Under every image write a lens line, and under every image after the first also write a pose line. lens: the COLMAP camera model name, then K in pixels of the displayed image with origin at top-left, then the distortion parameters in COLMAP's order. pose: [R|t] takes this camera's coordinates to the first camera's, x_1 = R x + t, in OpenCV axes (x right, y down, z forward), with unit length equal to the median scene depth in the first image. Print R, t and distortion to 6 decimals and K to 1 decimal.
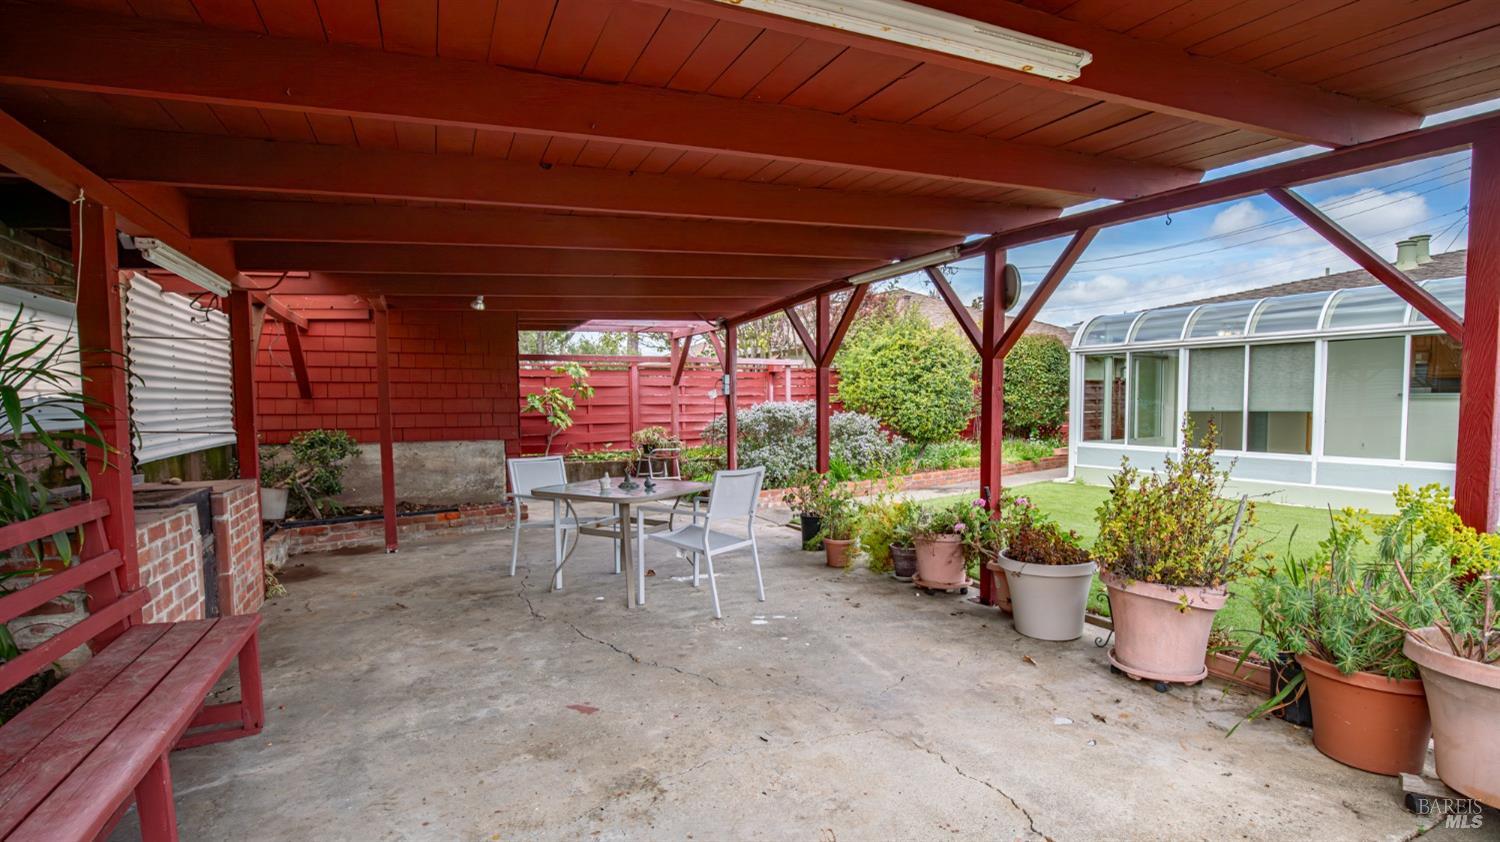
lens RADIAL K [[715.1, 0, 743.6], [0, 715.1, 450.7], [0, 0, 1]] dist [-0.032462, -0.000162]
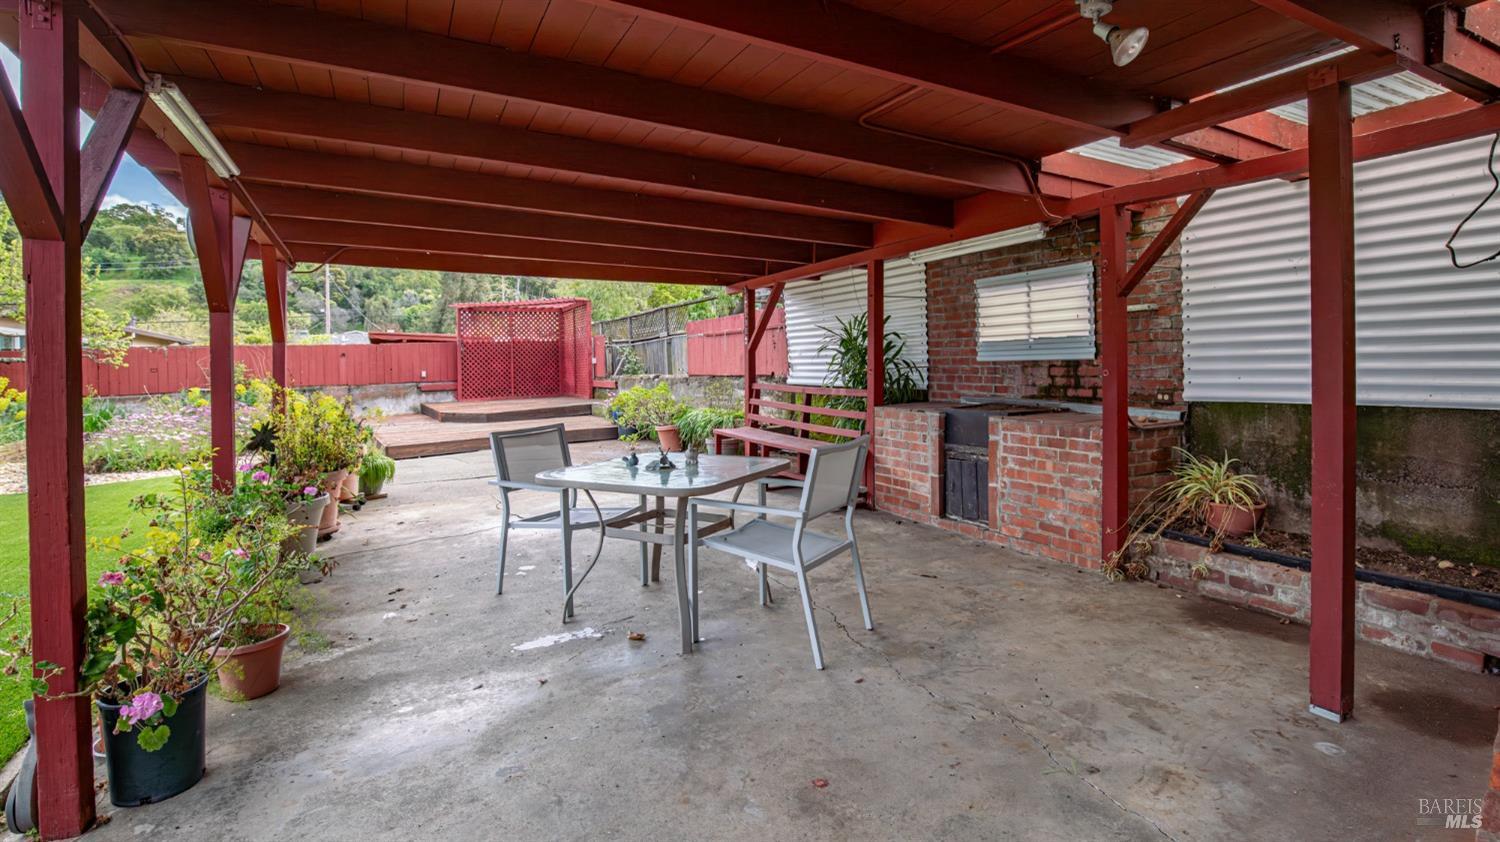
lens RADIAL K [[709.5, 0, 748.1], [0, 709.5, 341.5], [0, 0, 1]] dist [-0.000527, 0.000001]
pose [[-0.999261, 0.033258, -0.019284, -0.260370], [0.032394, 0.998528, 0.043505, -0.116600], [0.020702, 0.042848, -0.998867, 1.882231]]
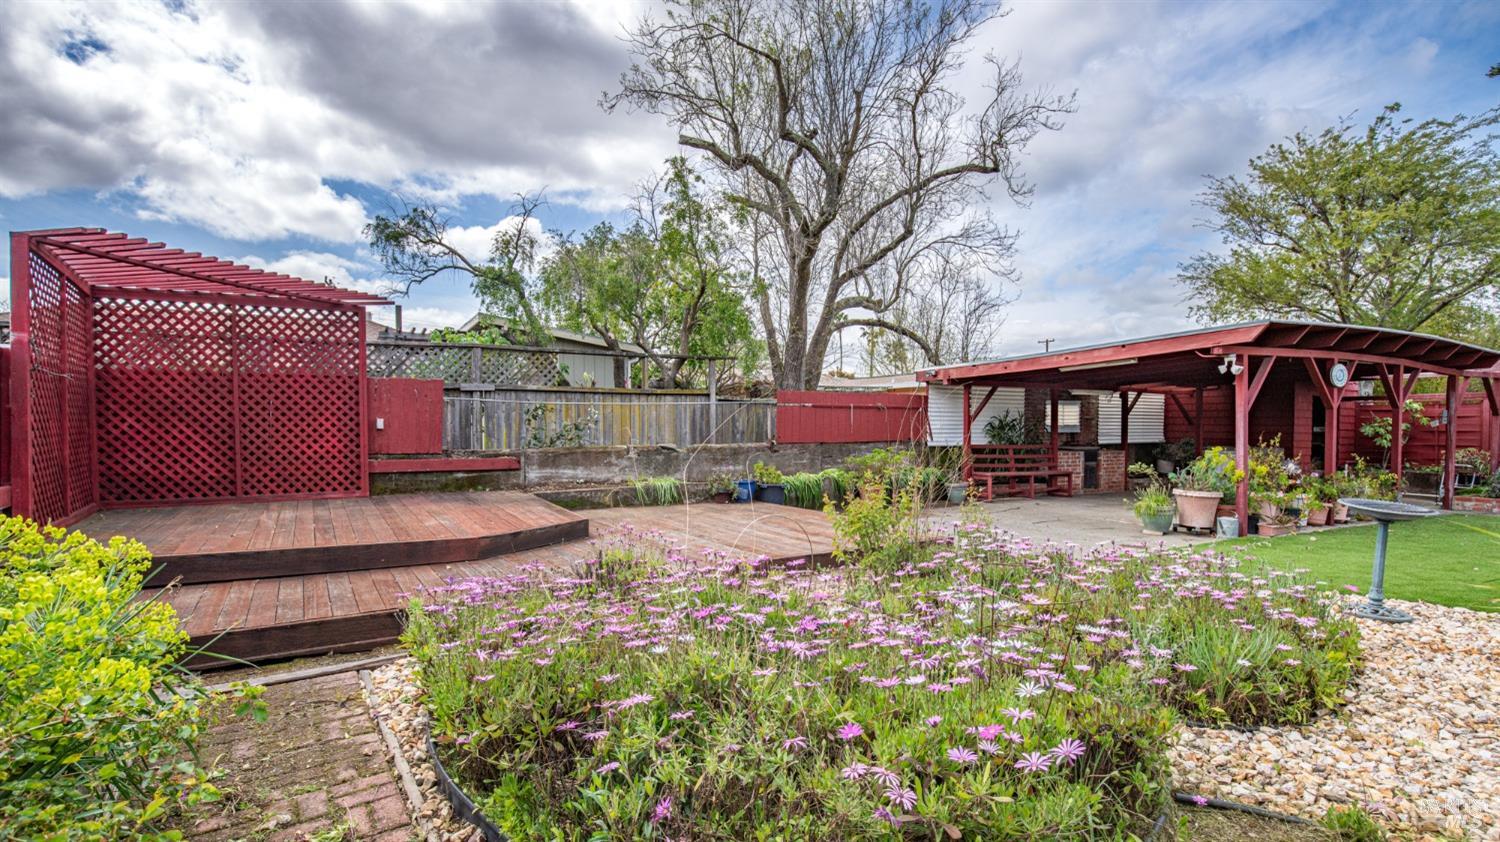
lens RADIAL K [[723.0, 0, 746.4], [0, 723.0, 441.7], [0, 0, 1]] dist [-0.015284, 0.001204]
pose [[0.054212, 0.029746, -0.998086, 2.463961], [-0.073653, 0.996952, 0.025712, 0.042519], [0.995809, 0.072118, 0.056238, -0.885192]]
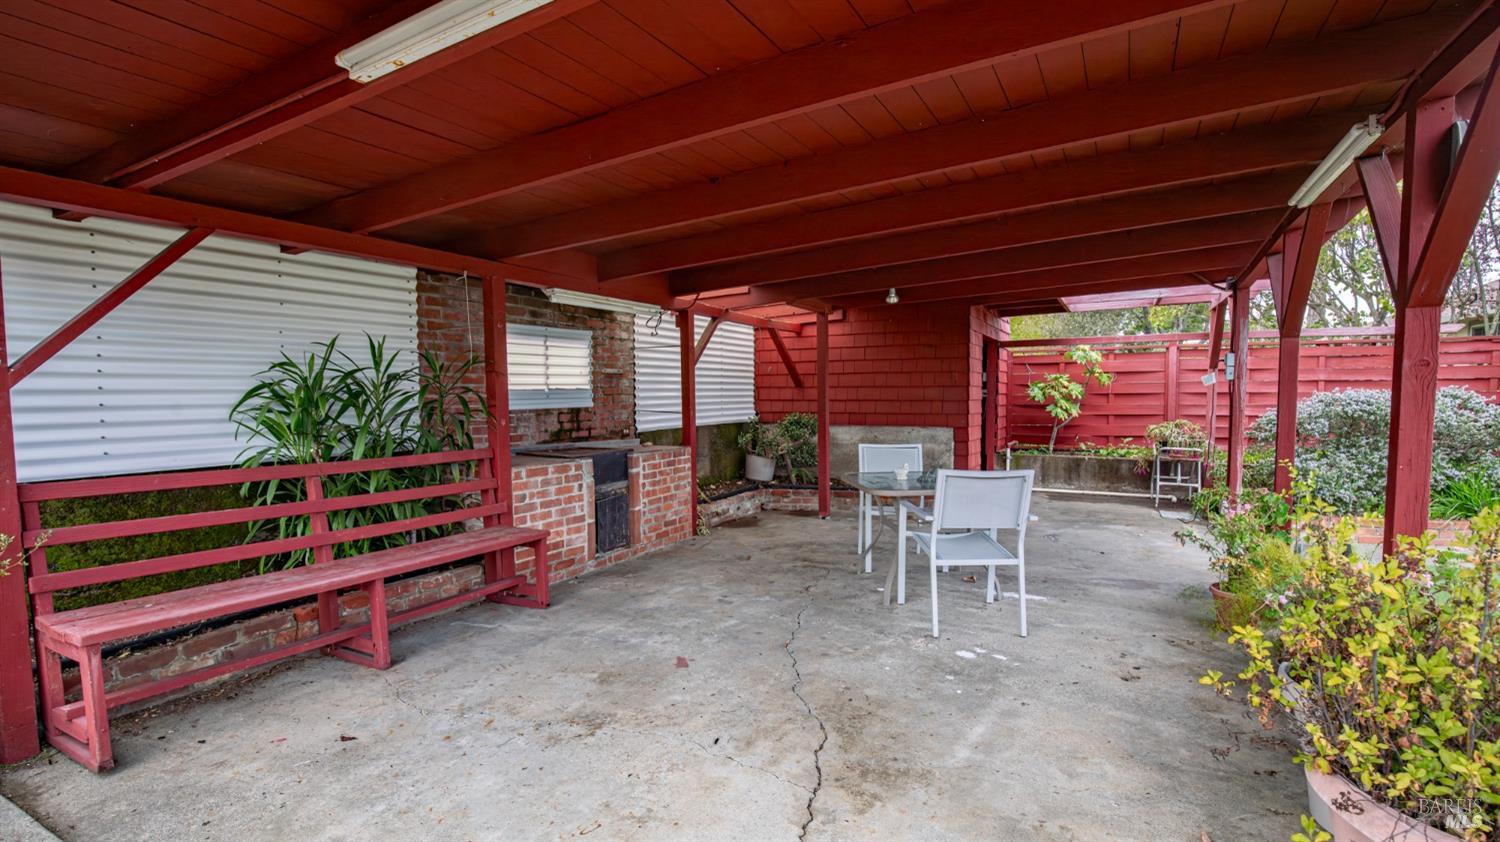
lens RADIAL K [[704.0, 0, 747.6], [0, 704.0, 448.6], [0, 0, 1]] dist [-0.032243, -0.000396]
pose [[0.578846, 0.063851, -0.812933, 0.494689], [-0.051054, 0.997812, 0.042019, -0.019950], [0.813837, 0.017181, 0.580839, 0.295418]]
